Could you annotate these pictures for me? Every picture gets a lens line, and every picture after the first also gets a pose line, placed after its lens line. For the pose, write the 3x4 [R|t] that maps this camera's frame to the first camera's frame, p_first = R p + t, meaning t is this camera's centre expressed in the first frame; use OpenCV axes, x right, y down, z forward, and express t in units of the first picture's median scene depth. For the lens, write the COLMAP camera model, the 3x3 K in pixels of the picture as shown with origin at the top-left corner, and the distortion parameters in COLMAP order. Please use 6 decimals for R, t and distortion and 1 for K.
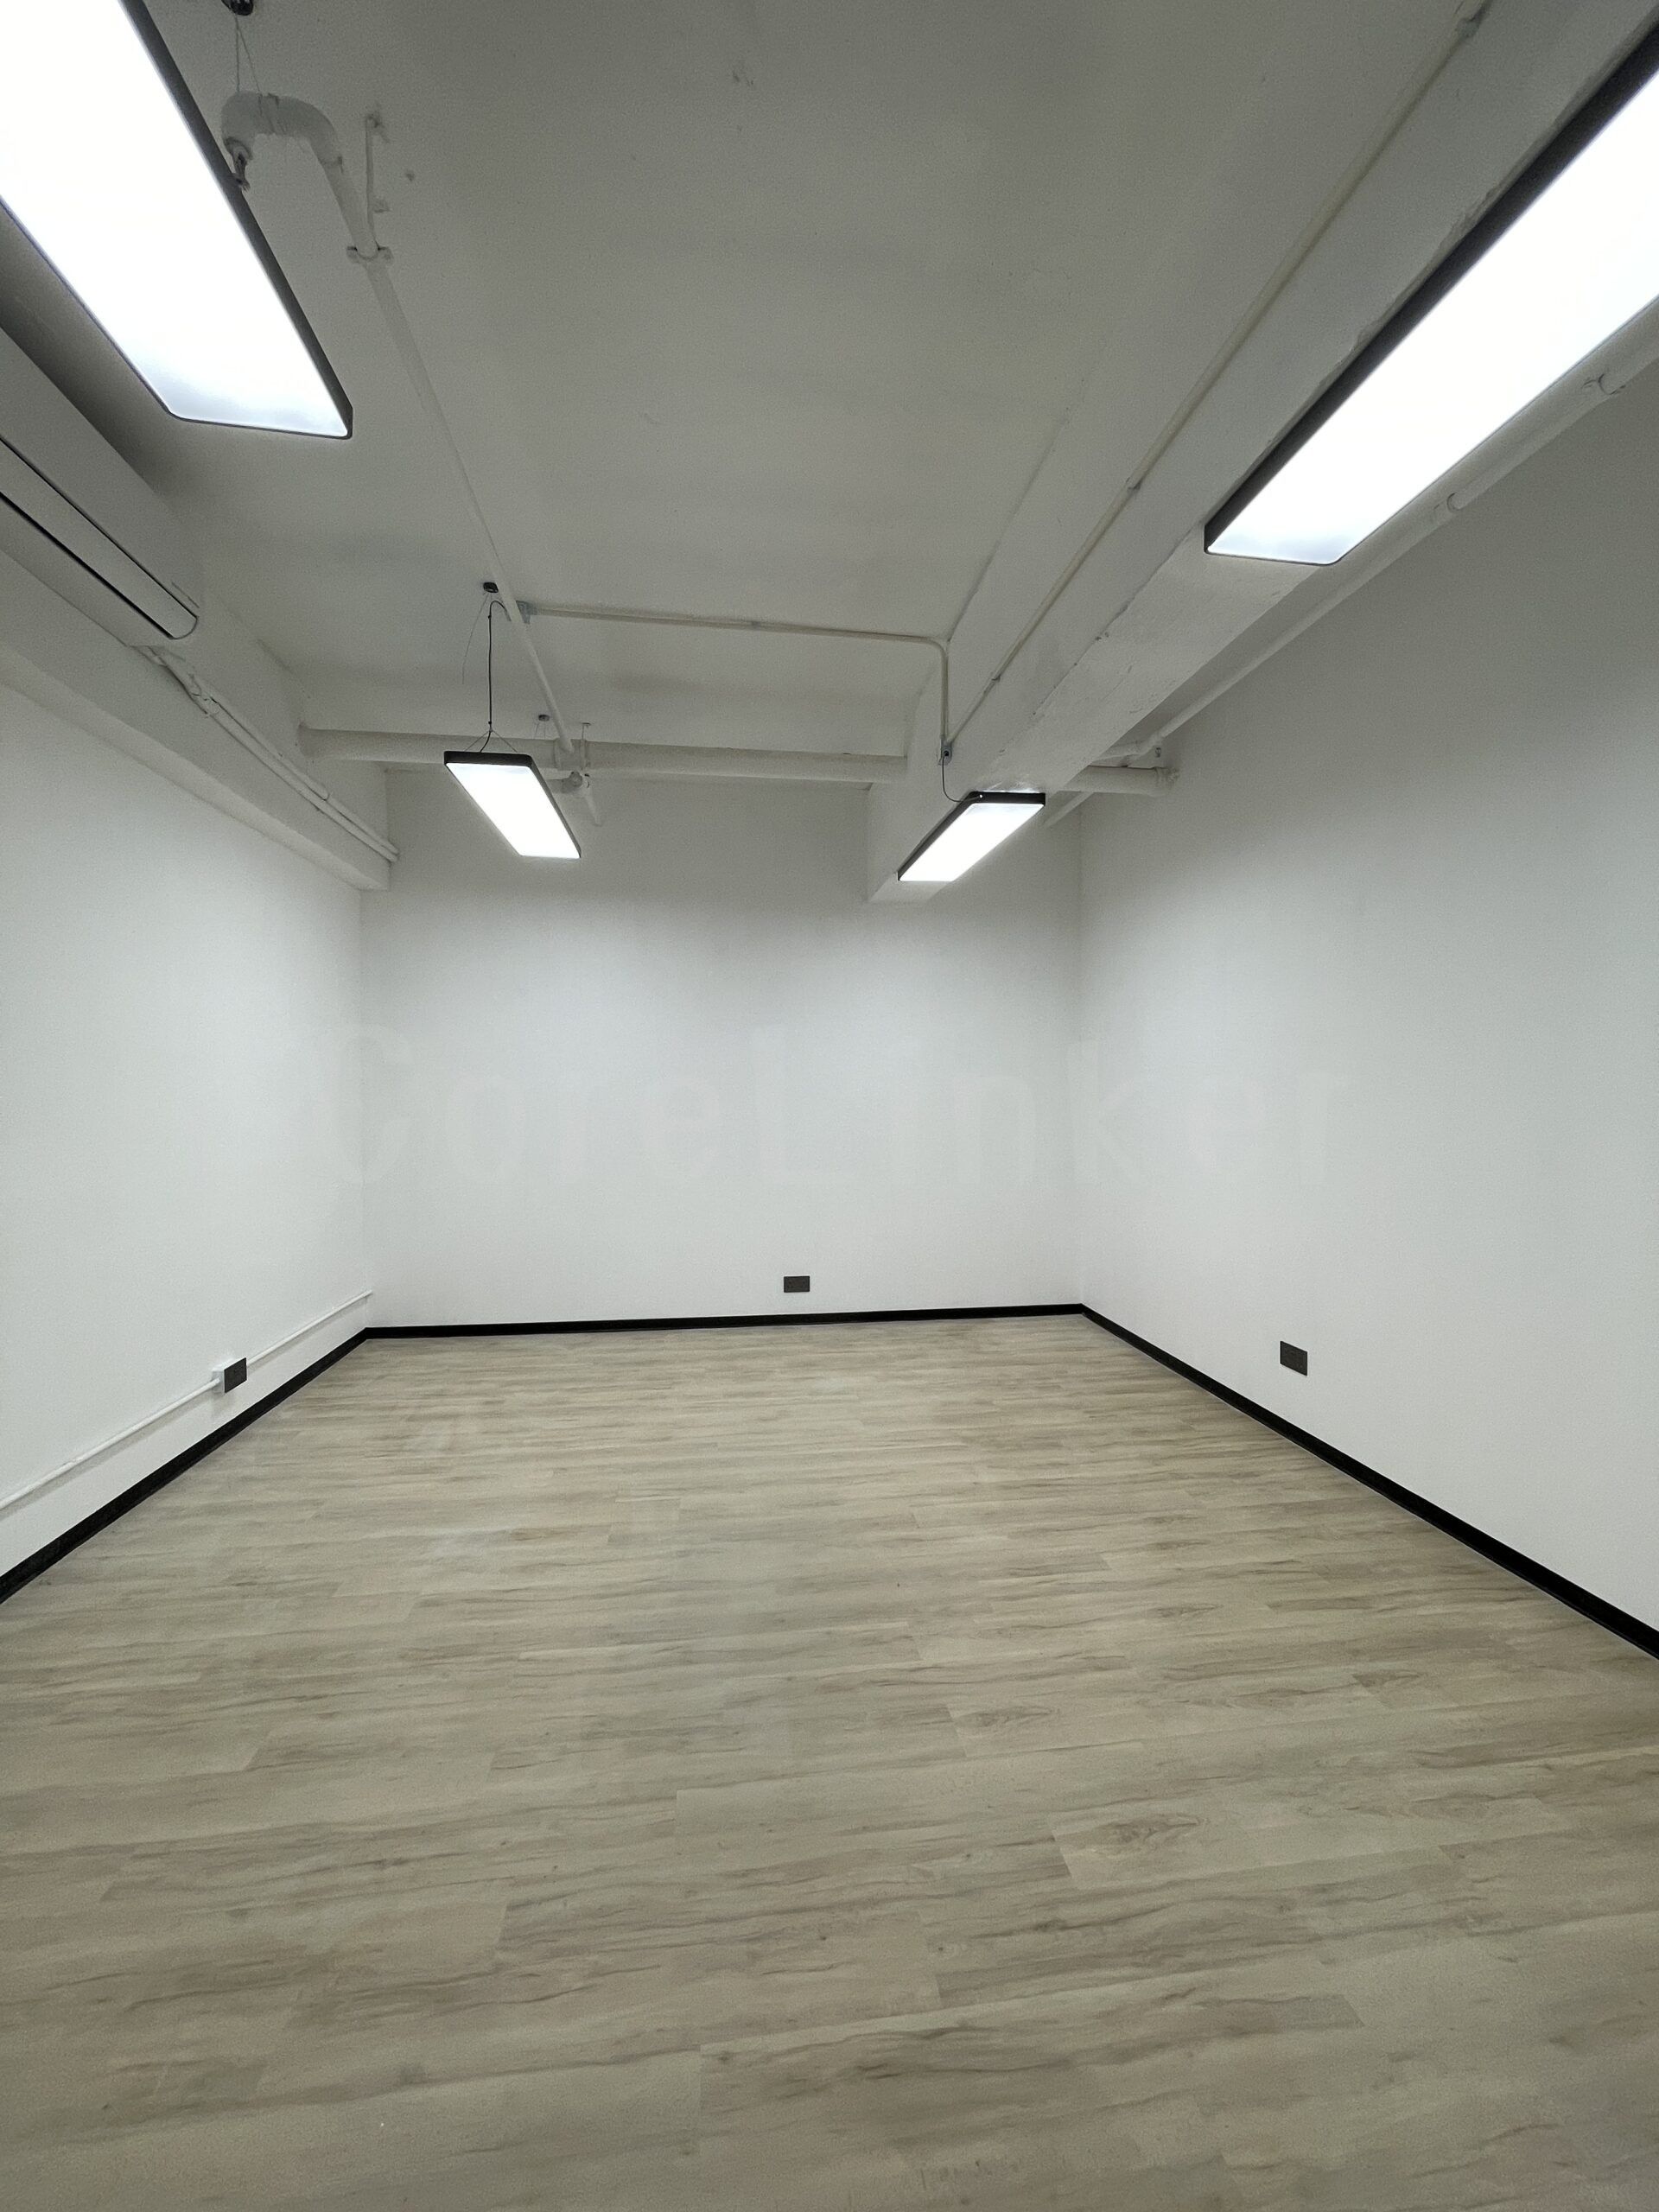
lens RADIAL K [[888.3, 0, 829.5], [0, 888.3, 1106.0], [0, 0, 1]] dist [-0.000934, -0.000047]
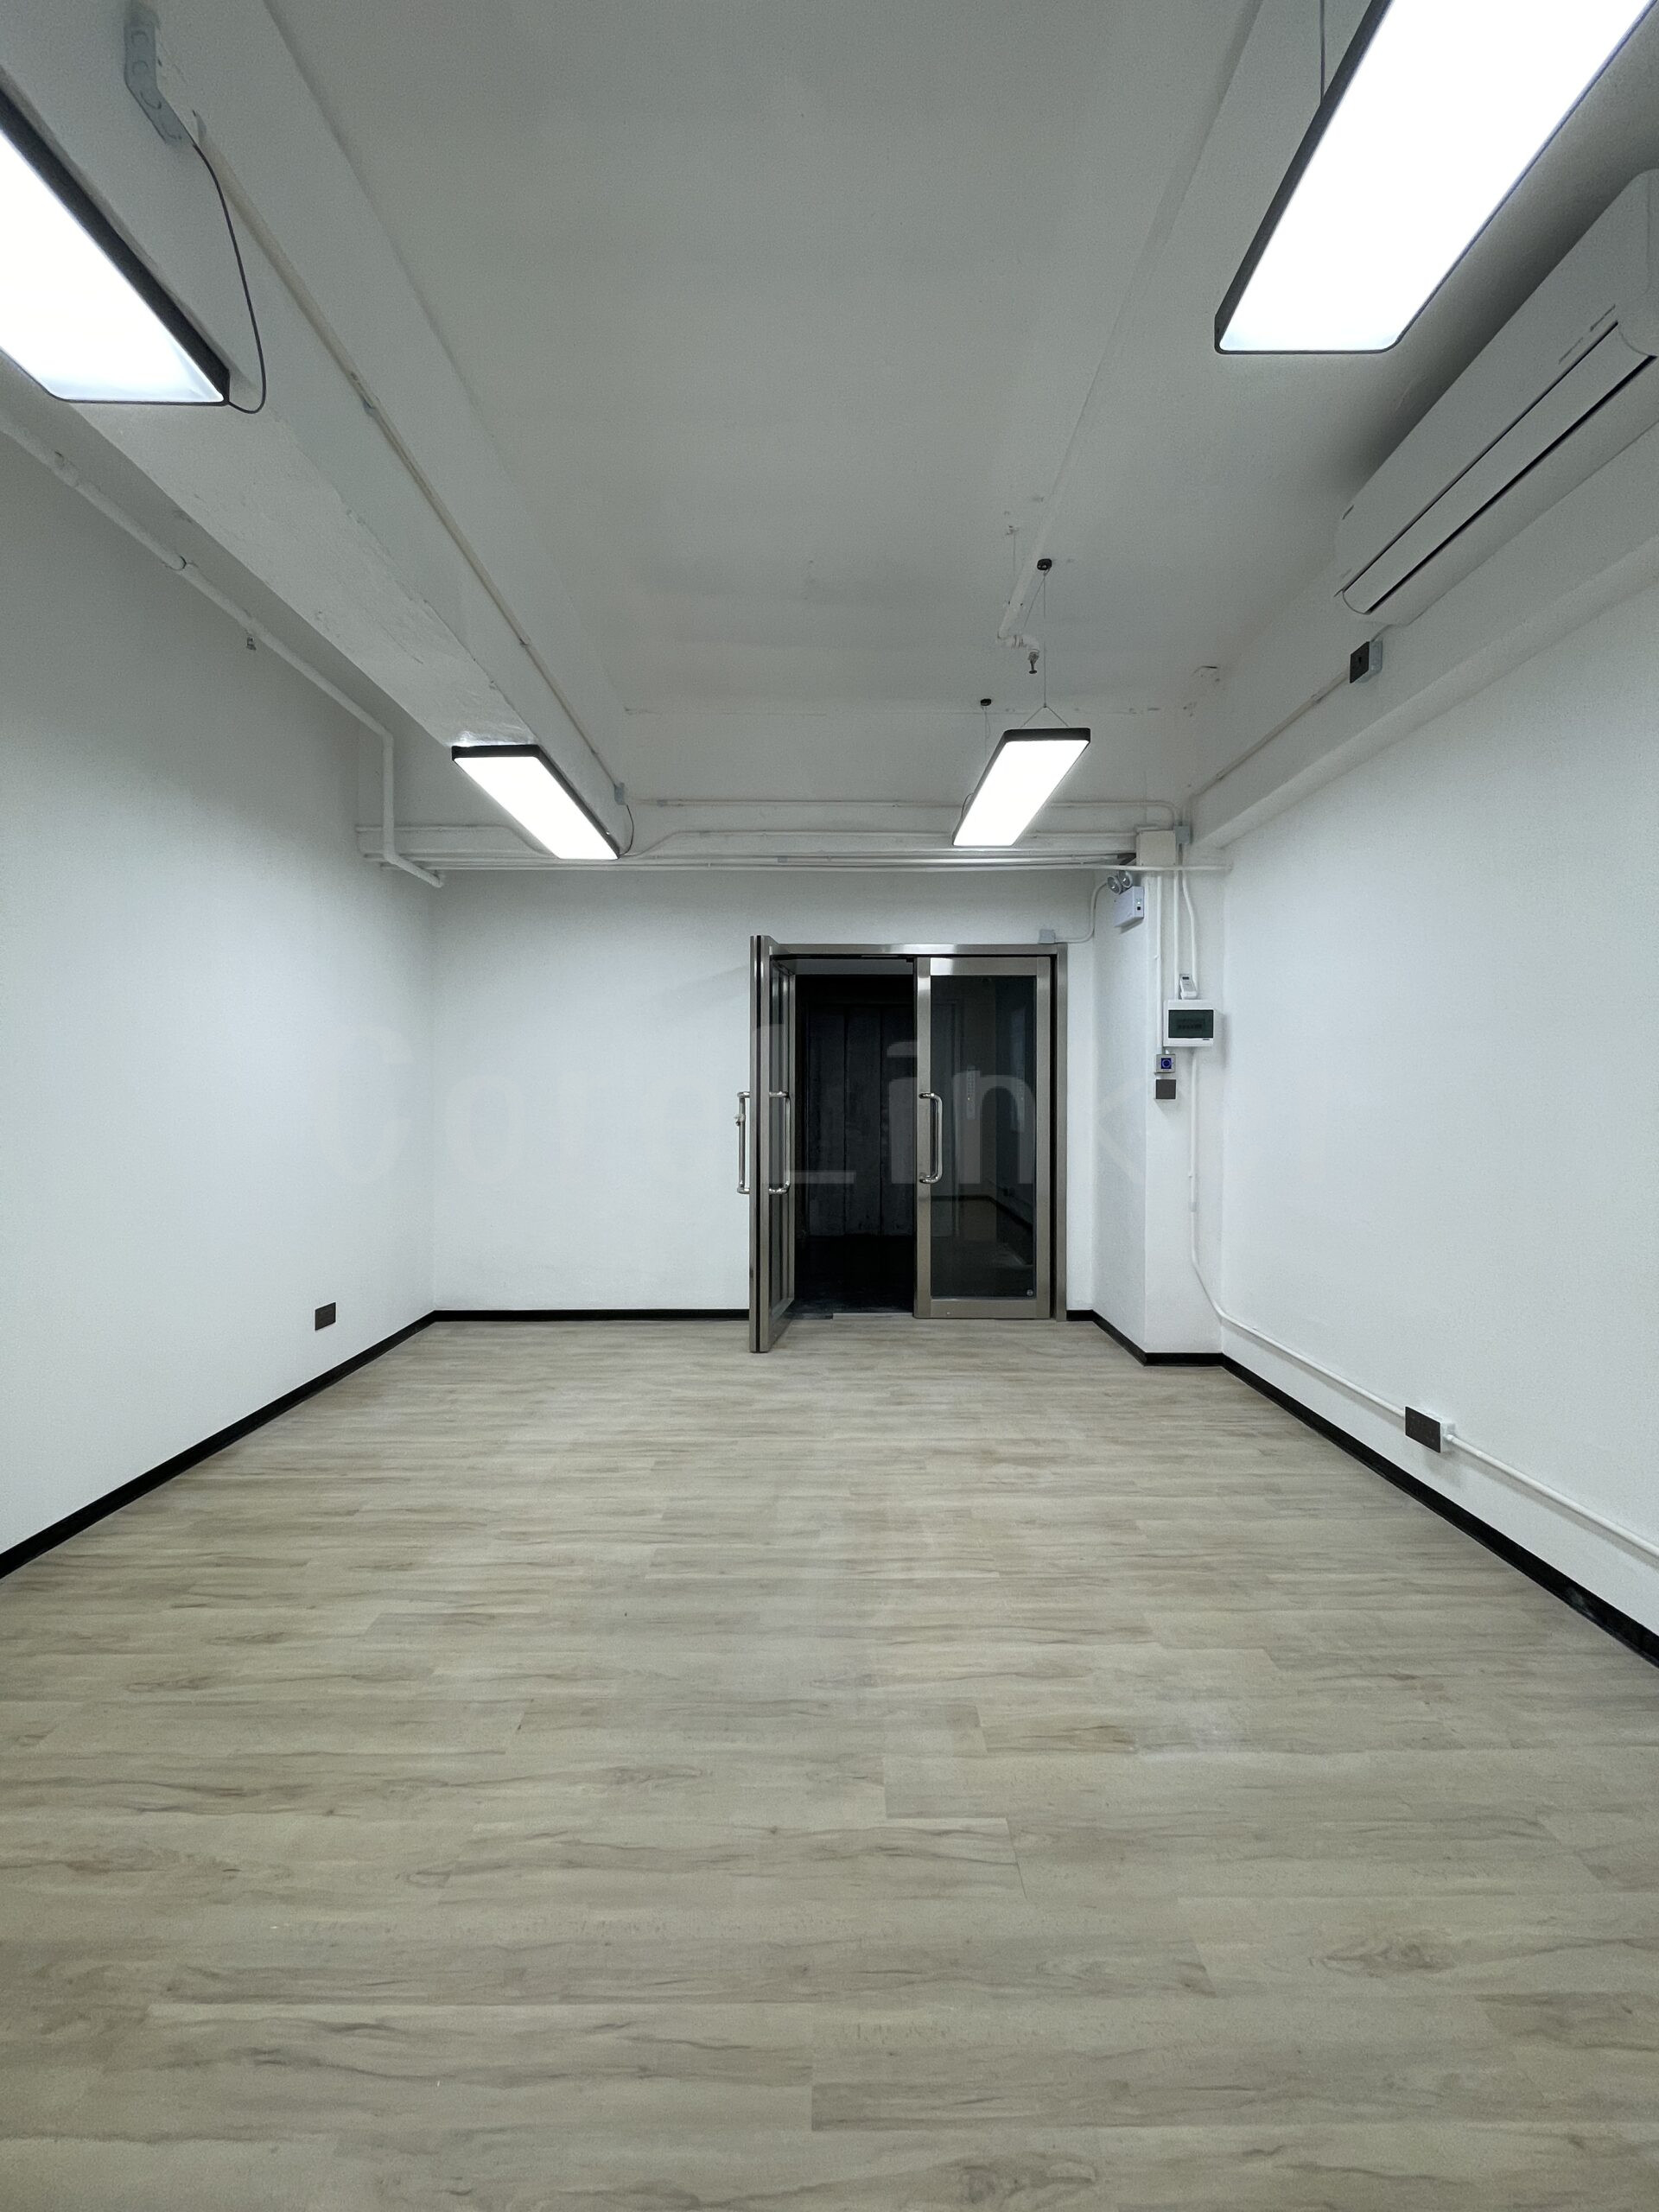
lens RADIAL K [[888.3, 0, 829.5], [0, 888.3, 1106.0], [0, 0, 1]] dist [-0.000934, -0.000047]
pose [[-0.991455, 0.003143, 0.130412, -0.267464], [0.006970, 0.999558, 0.028906, -0.005770], [-0.130263, 0.029568, -0.991038, 1.994732]]
